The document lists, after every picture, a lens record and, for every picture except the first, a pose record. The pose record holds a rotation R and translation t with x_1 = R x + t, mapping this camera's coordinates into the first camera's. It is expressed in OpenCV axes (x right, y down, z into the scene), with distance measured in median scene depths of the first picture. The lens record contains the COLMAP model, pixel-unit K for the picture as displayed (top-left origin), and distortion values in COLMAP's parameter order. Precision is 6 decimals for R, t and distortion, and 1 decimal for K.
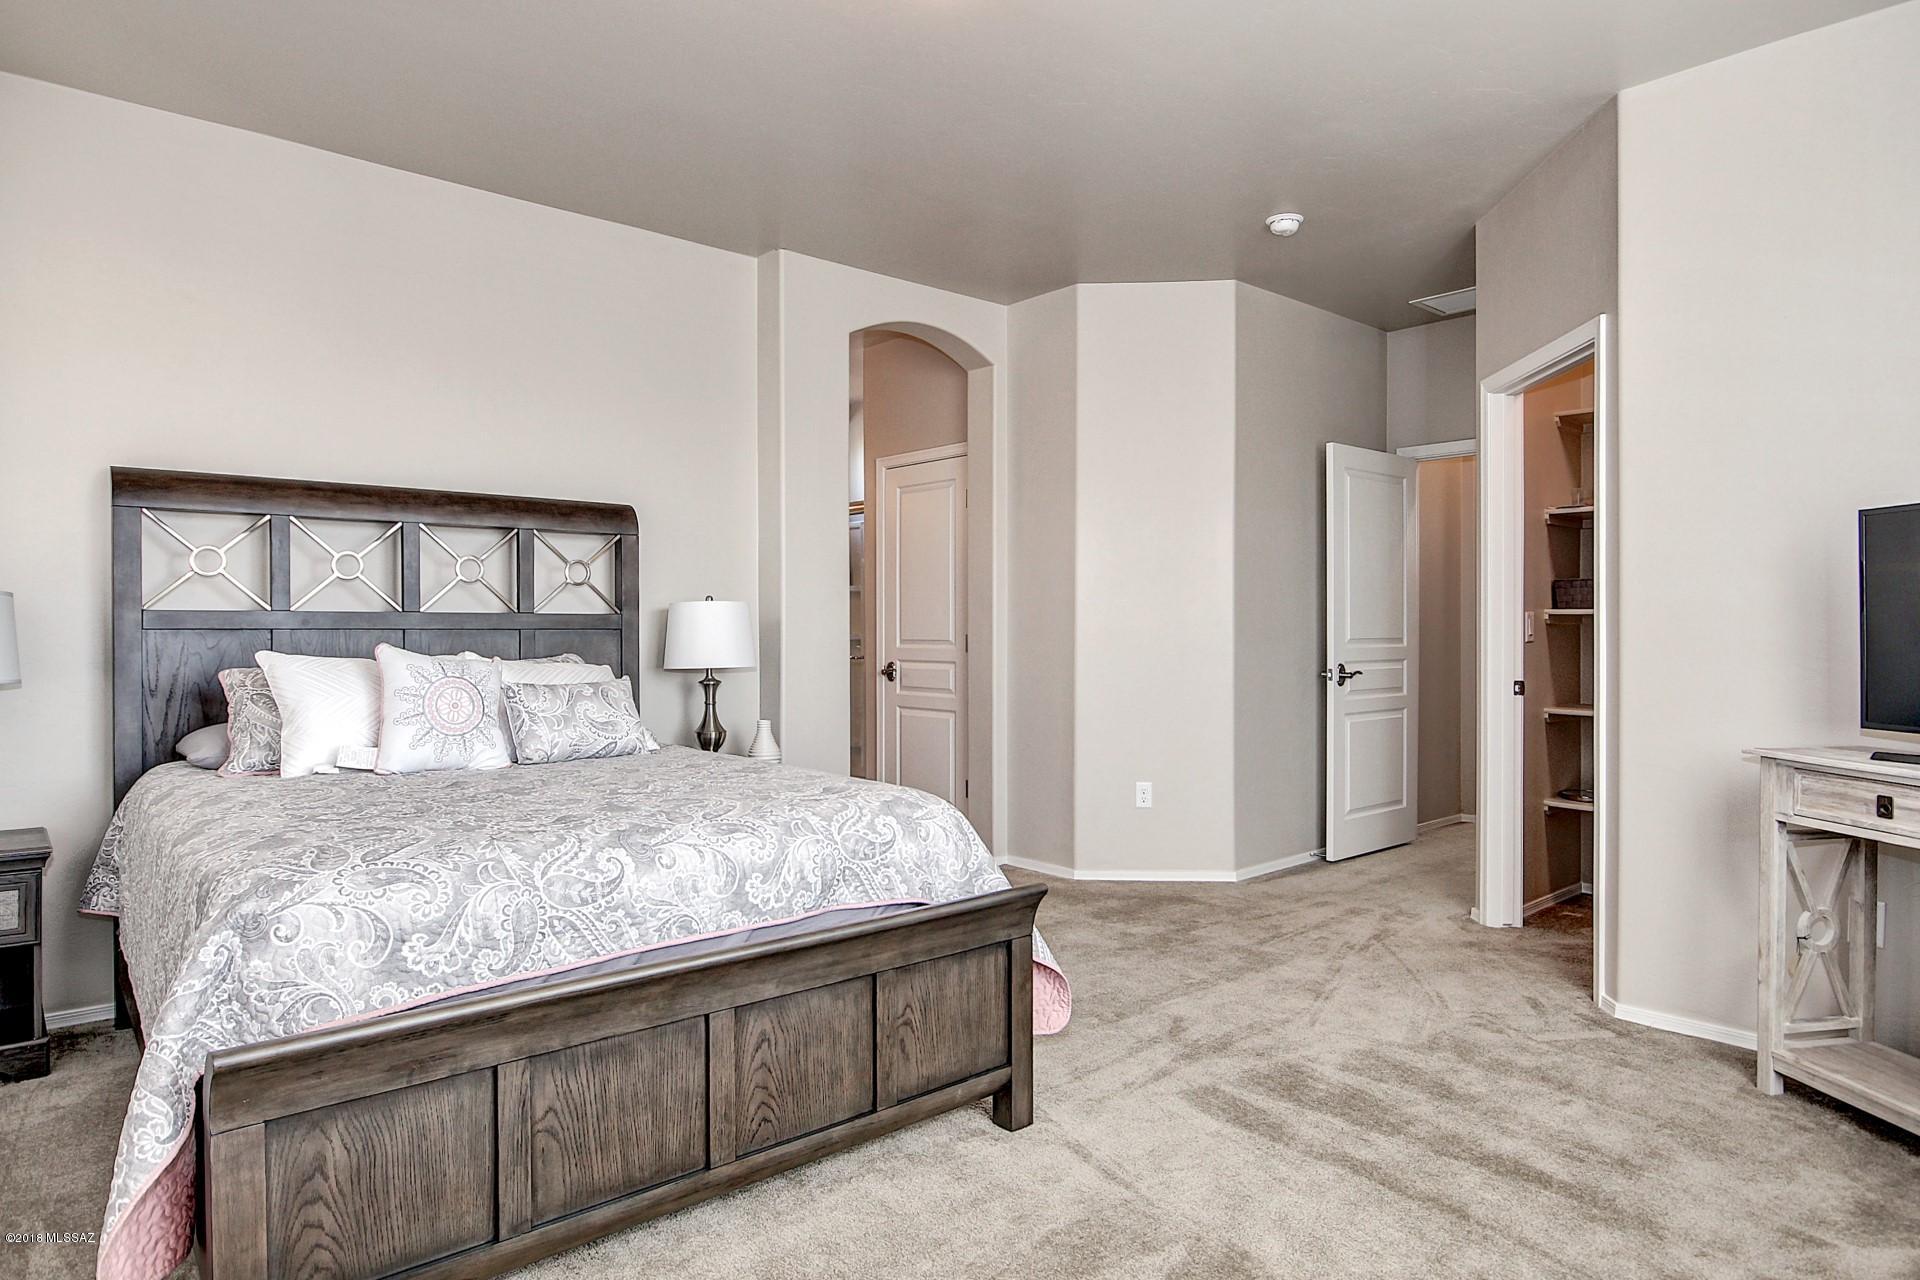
lens RADIAL K [[1092.2, 0, 959.5], [0, 1092.2, 636.3], [0, 0, 1]] dist [0.002700, 0.000945]
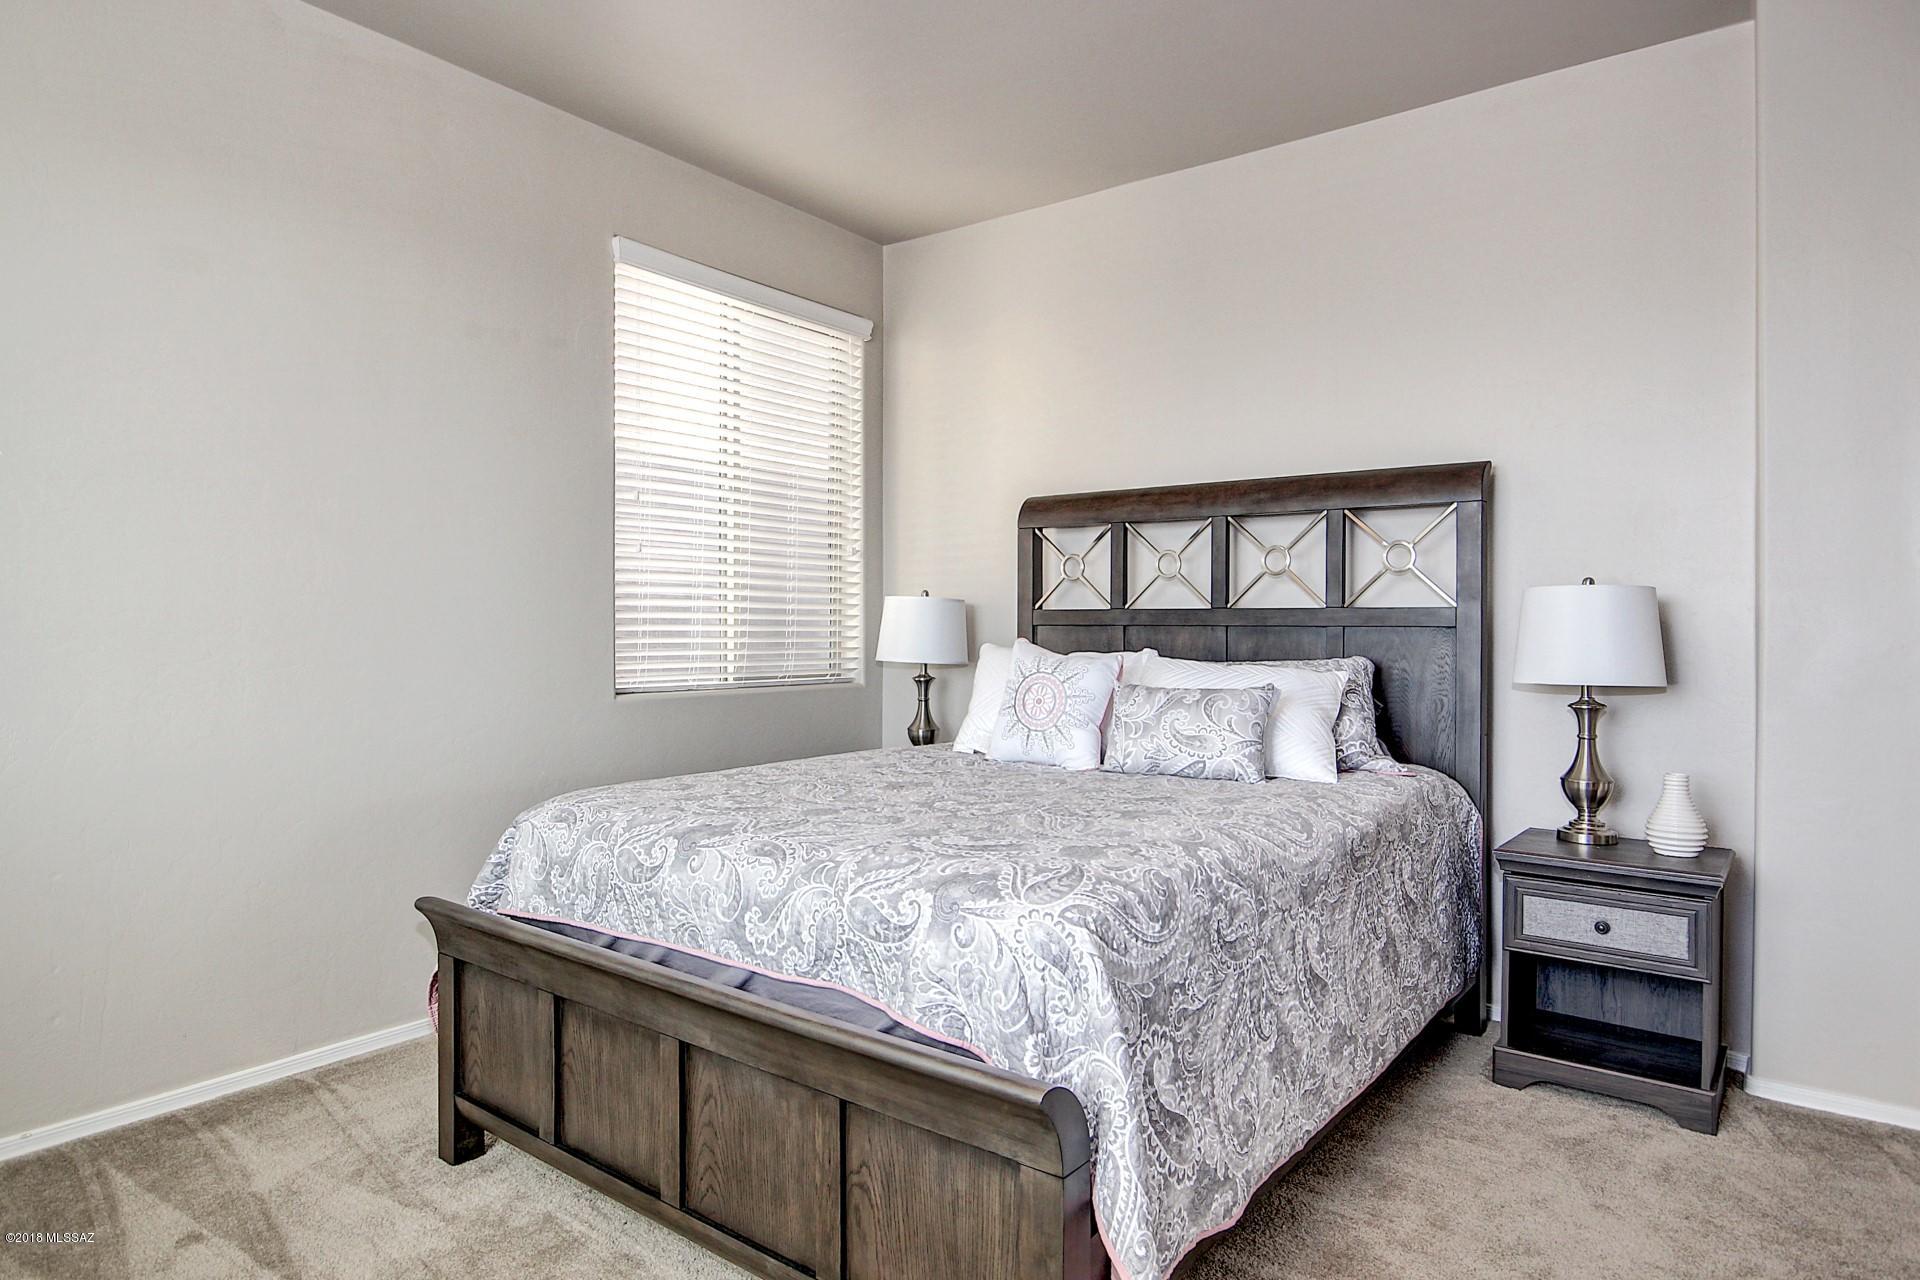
lens RADIAL K [[1092.2, 0, 958.2], [0, 1092.2, 637.5], [0, 0, 1]] dist [0.002700, 0.000945]
pose [[0.226957, 0.010757, -0.973845, 0.613752], [-0.010018, 0.999912, 0.008710, -0.004019], [0.973853, 0.007779, 0.227045, 0.858440]]
